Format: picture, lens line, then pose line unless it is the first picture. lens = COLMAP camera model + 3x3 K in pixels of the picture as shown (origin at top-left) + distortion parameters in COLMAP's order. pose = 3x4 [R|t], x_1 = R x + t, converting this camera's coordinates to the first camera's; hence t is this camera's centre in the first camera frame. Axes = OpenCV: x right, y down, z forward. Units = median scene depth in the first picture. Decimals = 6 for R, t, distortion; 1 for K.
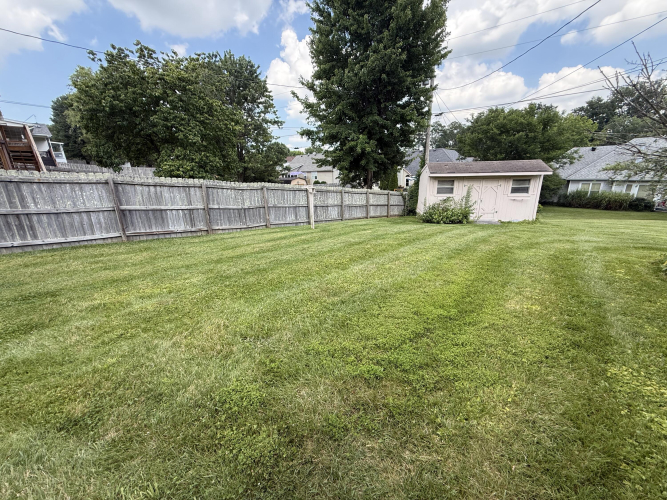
lens RADIAL K [[266.9, 0, 333.5], [0, 266.9, 250.0], [0, 0, 1]] dist [-0.000441, -0.000081]
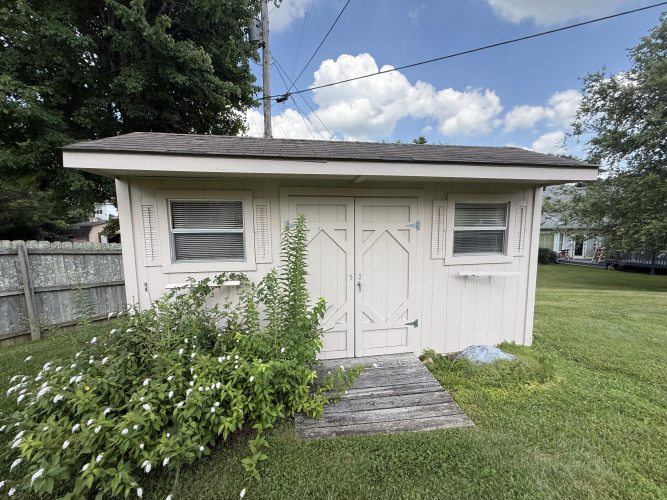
lens RADIAL K [[266.9, 0, 333.5], [0, 266.9, 250.0], [0, 0, 1]] dist [-0.000441, -0.000081]
pose [[0.942620, -0.017632, 0.333402, 0.453845], [0.074766, 0.984391, -0.159325, -0.180073], [-0.325389, 0.175110, 0.929225, 0.776873]]
